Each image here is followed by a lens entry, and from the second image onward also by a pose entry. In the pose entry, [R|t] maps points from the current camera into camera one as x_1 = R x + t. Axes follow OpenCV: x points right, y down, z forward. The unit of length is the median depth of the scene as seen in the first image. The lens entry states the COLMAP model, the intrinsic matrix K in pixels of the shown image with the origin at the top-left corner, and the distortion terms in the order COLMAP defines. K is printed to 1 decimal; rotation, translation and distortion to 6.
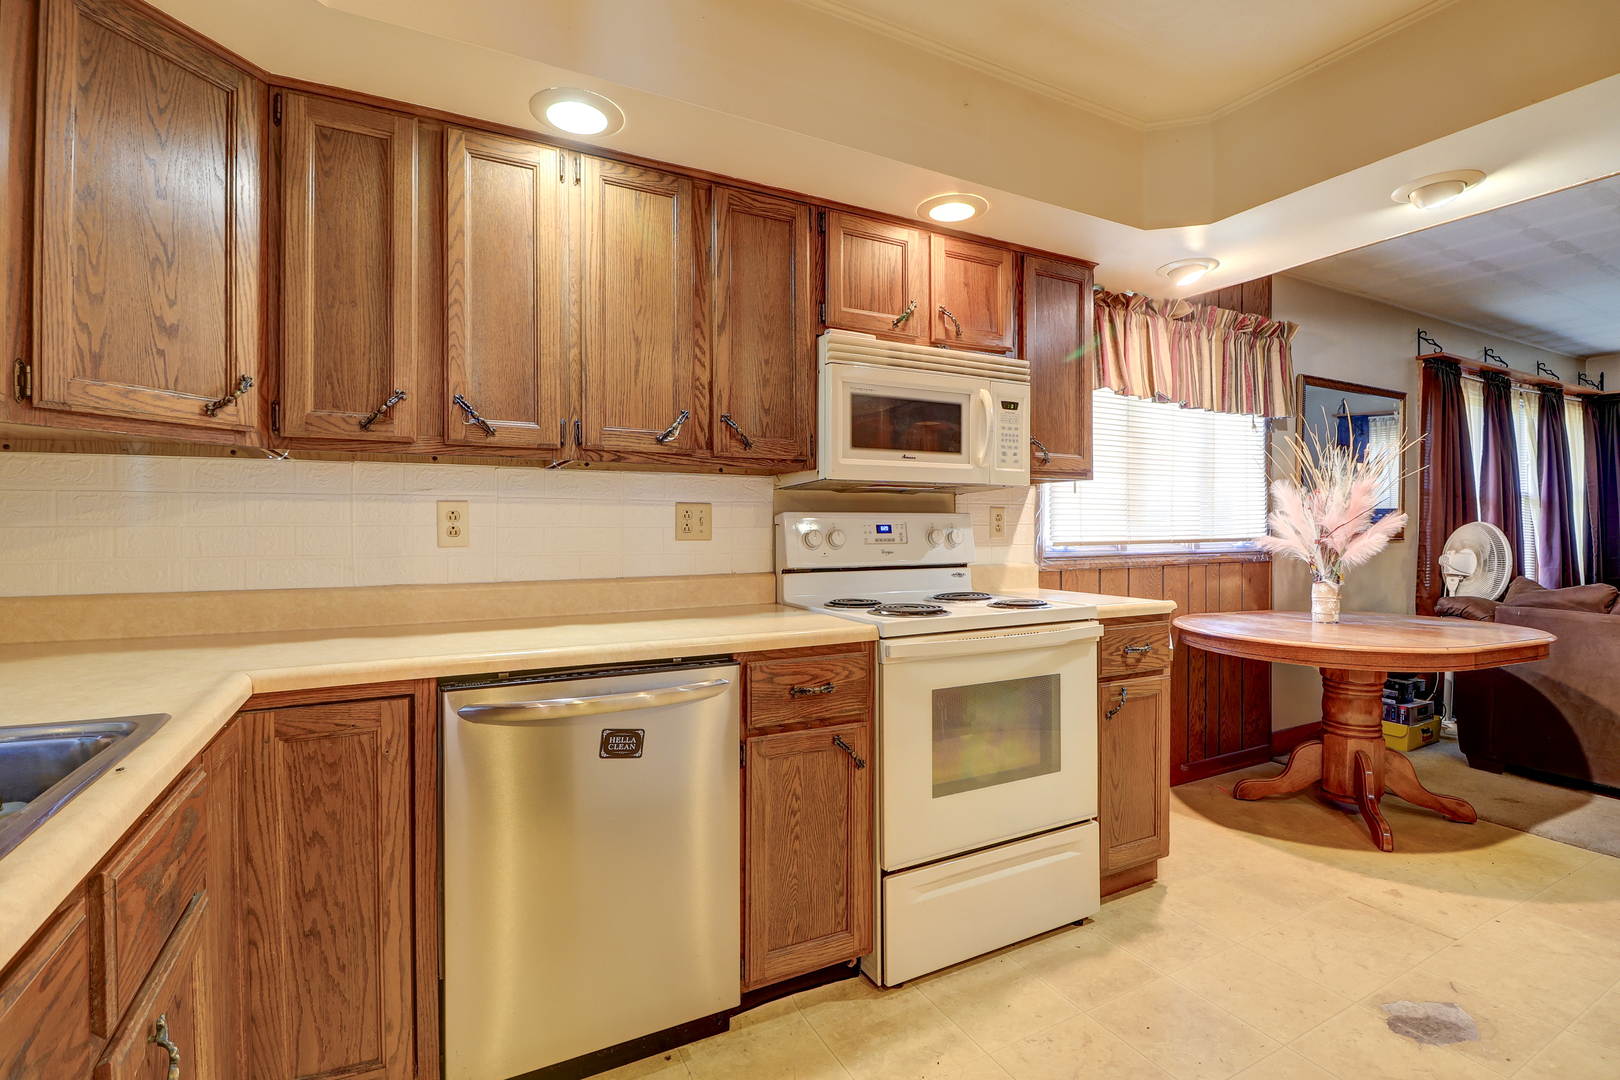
lens RADIAL K [[743.9, 0, 810.9], [0, 743.9, 524.9], [0, 0, 1]] dist [-0.009181, -0.007663]
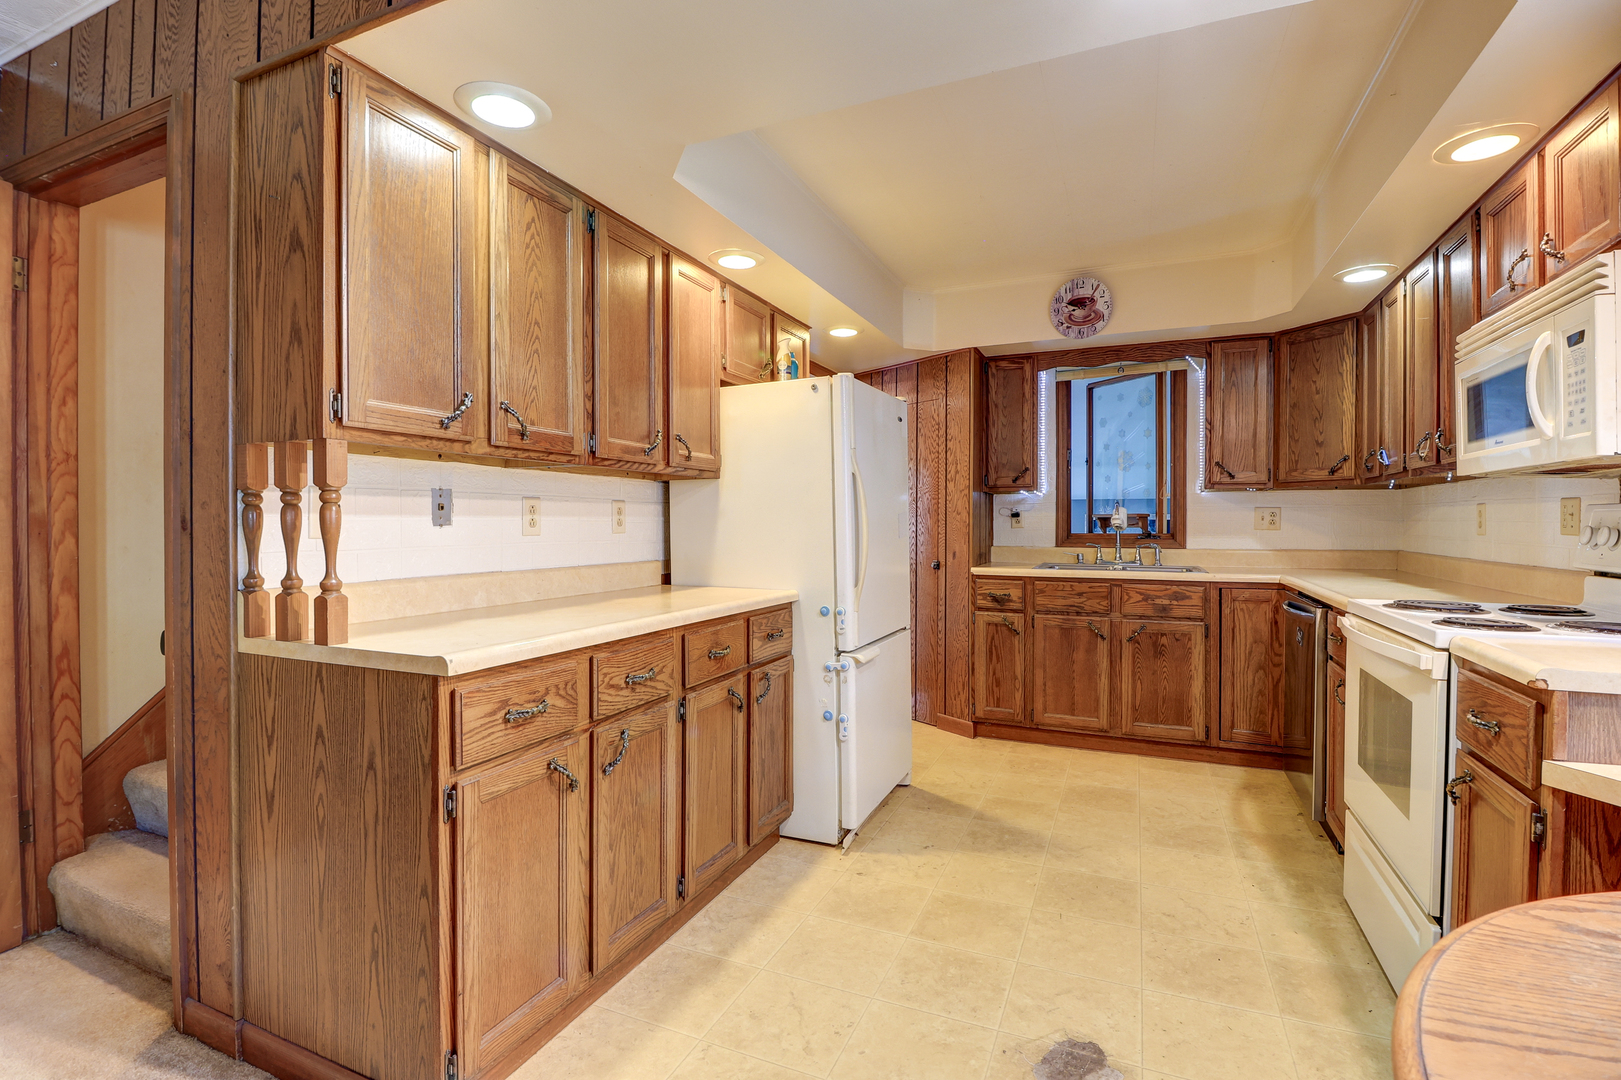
lens RADIAL K [[744.4, 0, 808.3], [0, 744.4, 528.5], [0, 0, 1]] dist [-0.009181, -0.007663]
pose [[-0.783587, 0.005147, -0.621260, 1.348379], [-0.001636, 0.999945, 0.010348, 0.002955], [0.621279, 0.009125, -0.783536, 1.210724]]
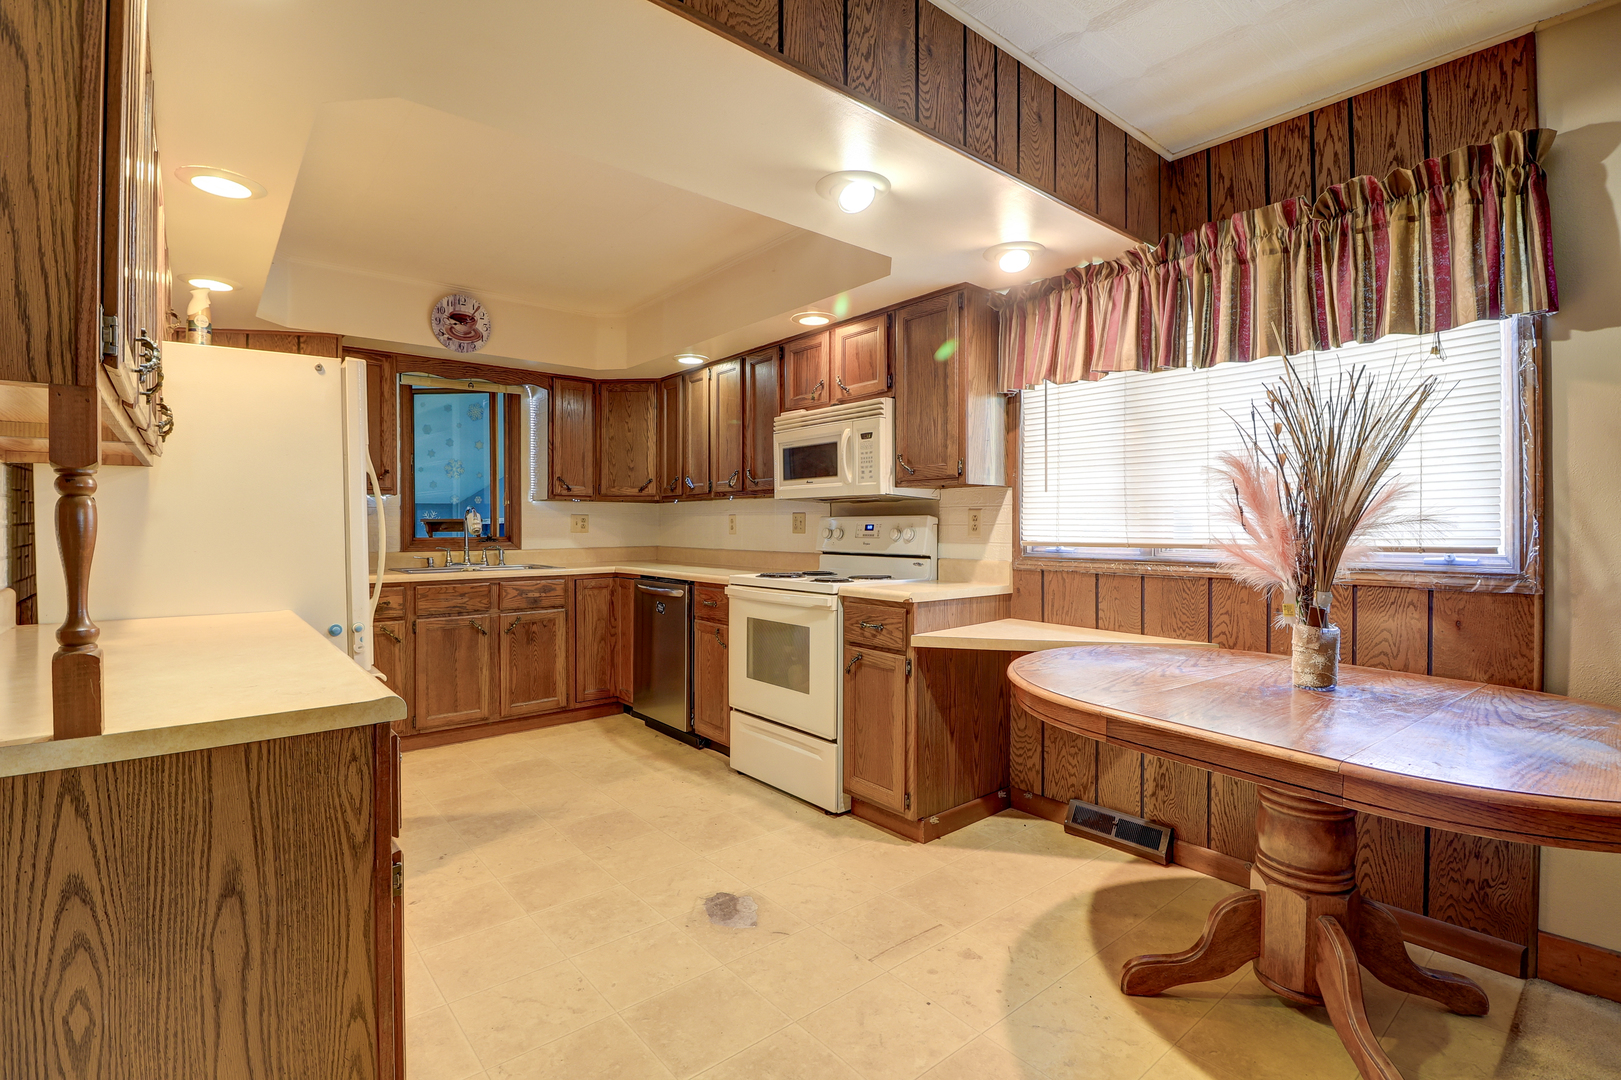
lens RADIAL K [[744.4, 0, 812.3], [0, 744.4, 527.5], [0, 0, 1]] dist [-0.009181, -0.007663]
pose [[0.206435, 0.001657, -0.978459, 1.747112], [-0.000854, 0.999998, 0.001513, 0.003882], [0.978460, 0.000524, 0.206436, 0.701371]]
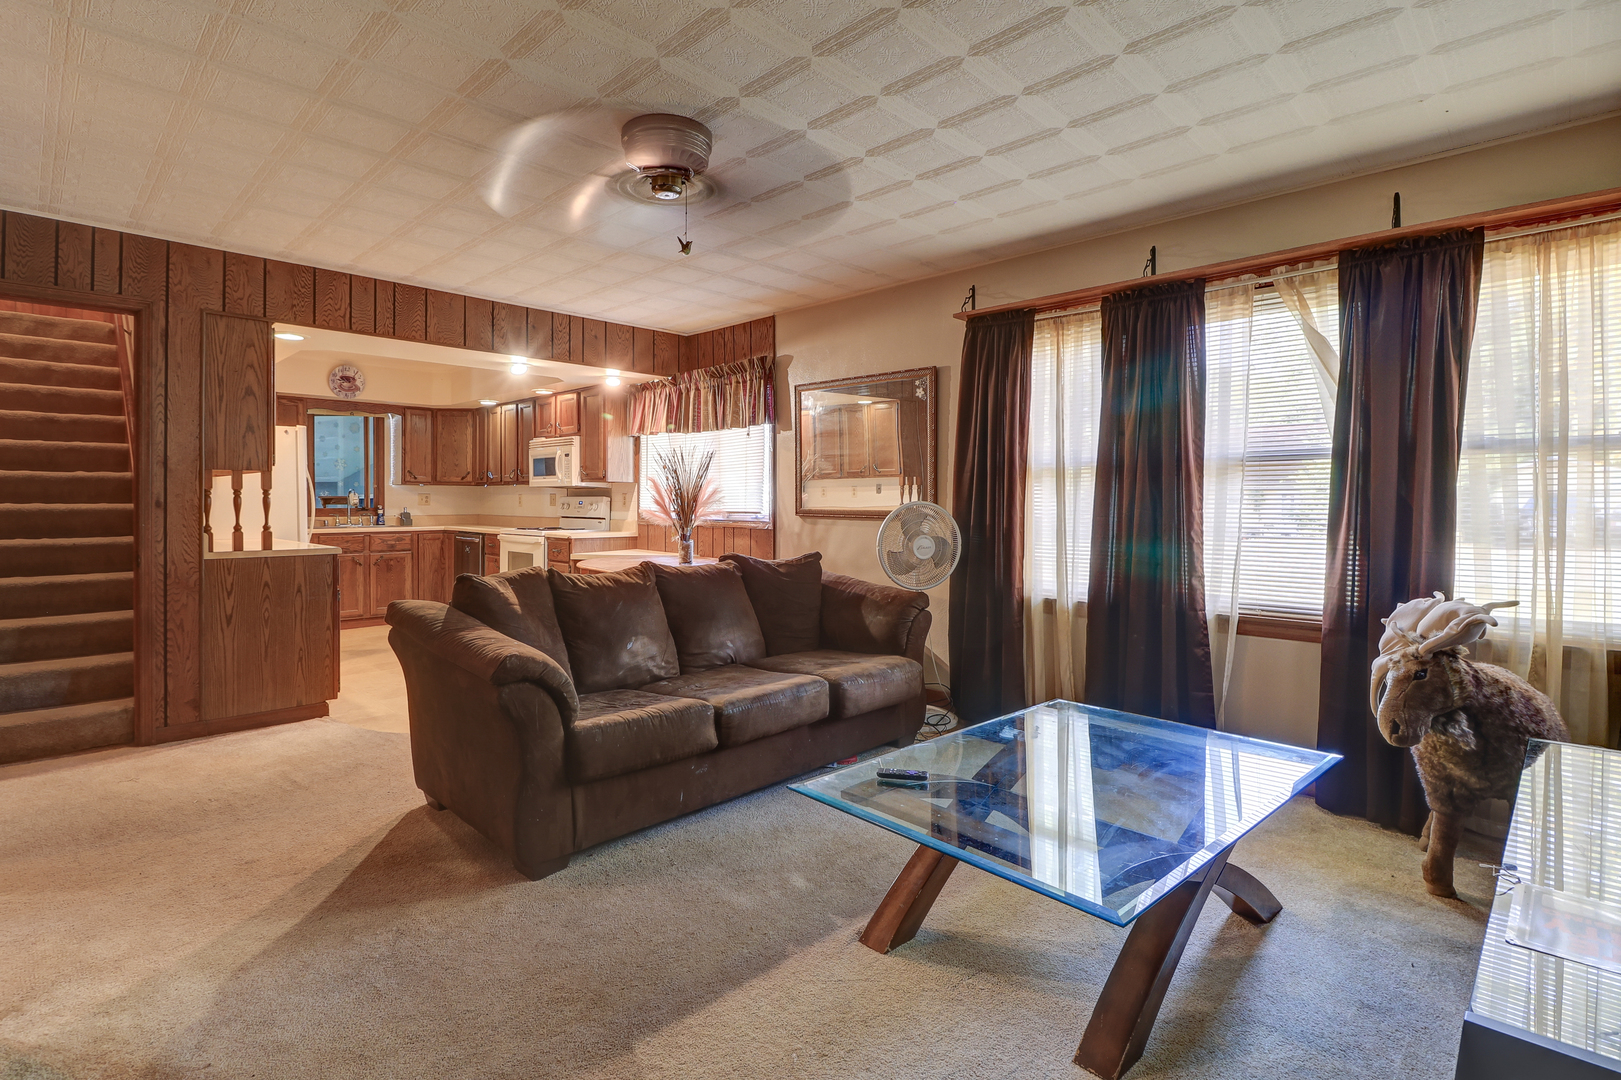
lens RADIAL K [[744.4, 0, 774.2], [0, 744.4, 510.7], [0, 0, 1]] dist [-0.009181, -0.007663]
pose [[0.293911, 0.013948, -0.955731, 3.295120], [-0.005345, 0.999902, 0.012949, -0.005349], [0.955818, 0.001303, 0.293957, 1.039062]]
